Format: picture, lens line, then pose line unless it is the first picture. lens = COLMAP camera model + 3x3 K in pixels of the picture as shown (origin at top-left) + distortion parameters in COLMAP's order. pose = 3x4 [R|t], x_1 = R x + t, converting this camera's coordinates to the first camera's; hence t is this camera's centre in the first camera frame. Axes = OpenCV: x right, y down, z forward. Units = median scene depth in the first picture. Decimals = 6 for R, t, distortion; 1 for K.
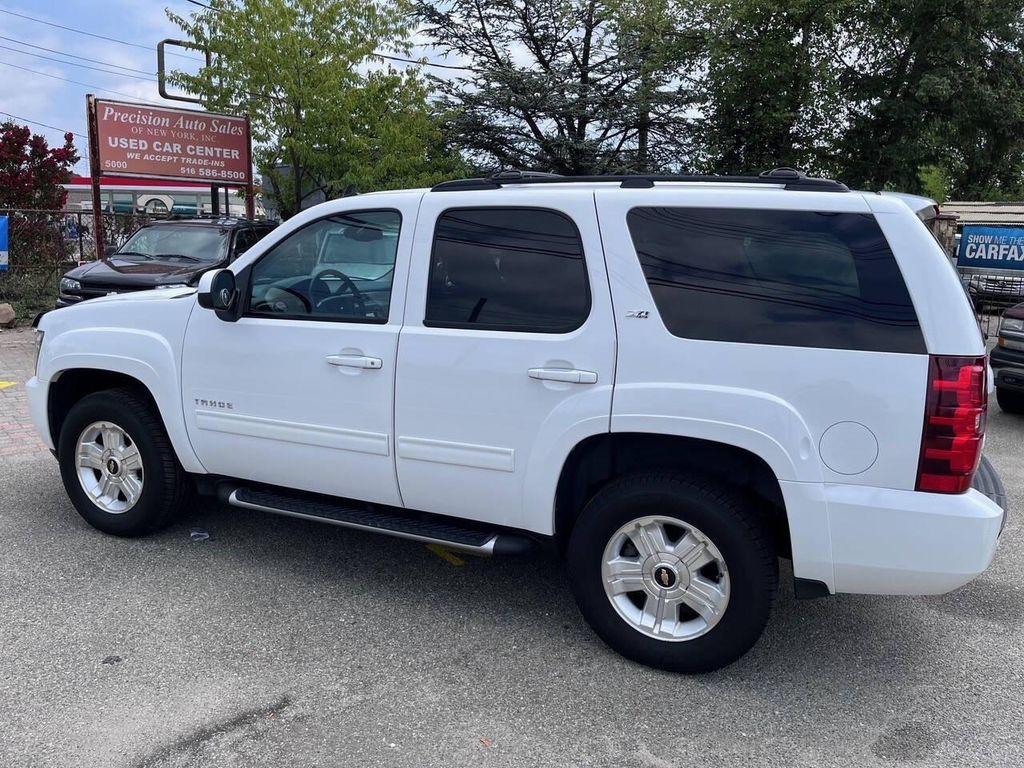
lens RADIAL K [[762.4, 0, 518.1], [0, 762.4, 382.8], [0, 0, 1]] dist [0.076201, -0.112237]
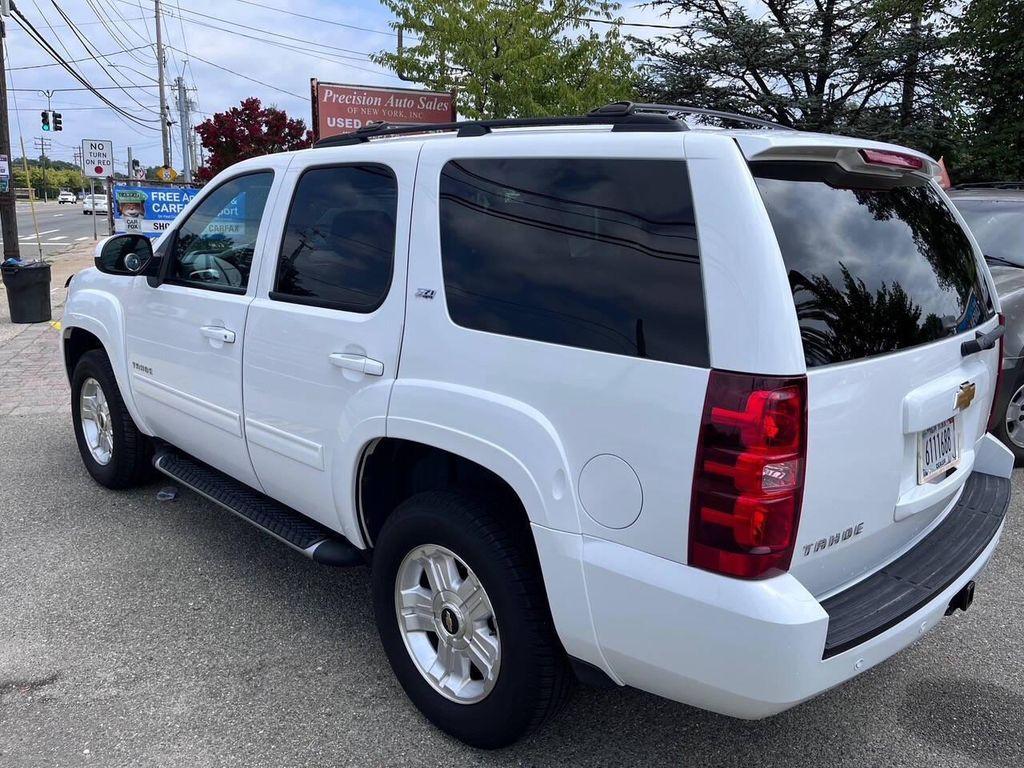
lens RADIAL K [[759.4, 0, 520.3], [0, 759.4, 379.7], [0, 0, 1]] dist [0.075253, -0.104509]
pose [[0.939215, 0.071837, -0.335730, 0.394212], [-0.061881, 0.997271, 0.040275, -0.028358], [0.337706, -0.017052, 0.941097, 0.209691]]
